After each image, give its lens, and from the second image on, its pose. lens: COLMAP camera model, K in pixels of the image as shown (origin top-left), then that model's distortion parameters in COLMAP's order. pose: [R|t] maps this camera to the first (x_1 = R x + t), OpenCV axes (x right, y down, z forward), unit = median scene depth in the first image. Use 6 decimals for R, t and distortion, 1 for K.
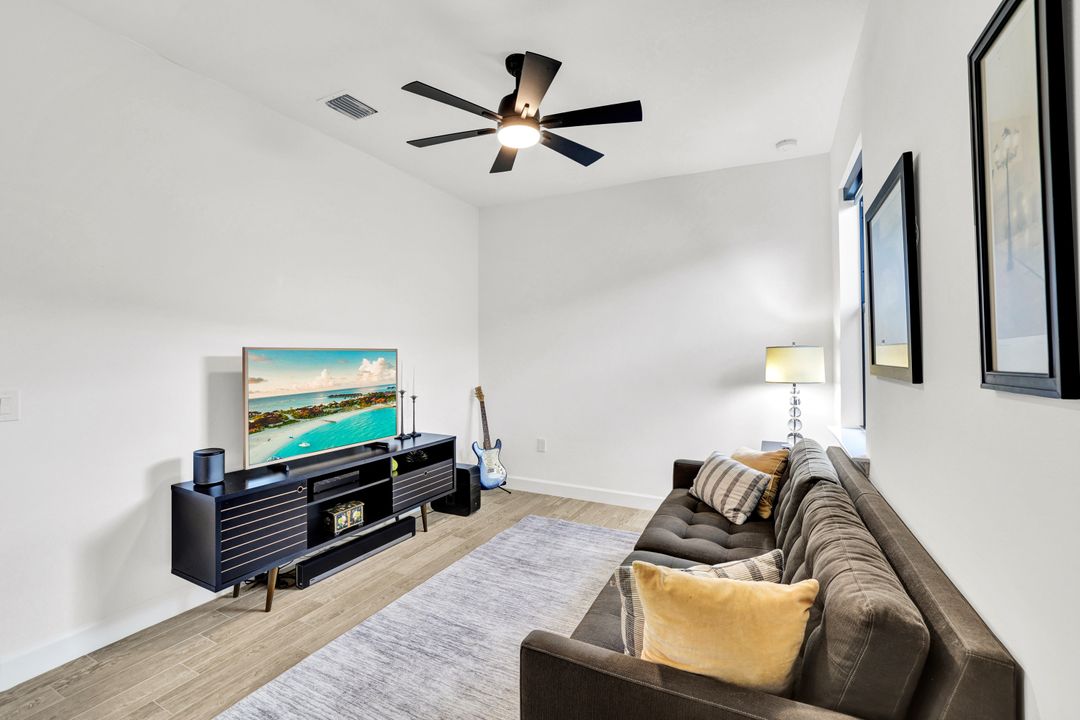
lens RADIAL K [[474.8, 0, 535.4], [0, 474.8, 344.6], [0, 0, 1]] dist [-0.014312, -0.000037]
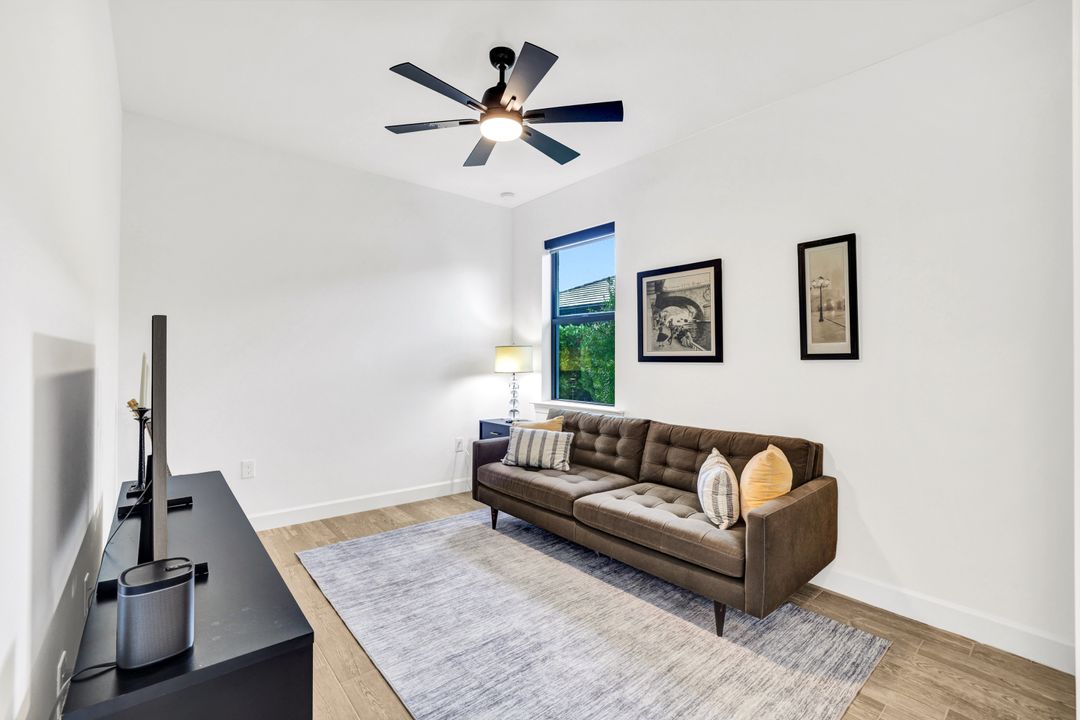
lens RADIAL K [[470.6, 0, 537.2], [0, 470.6, 349.0], [0, 0, 1]] dist [-0.043495, 0.014744]
pose [[0.384131, 0.021549, 0.923027, -0.723445], [-0.022876, 0.999643, -0.013817, 0.030486], [-0.922995, -0.015808, 0.384487, 0.435388]]
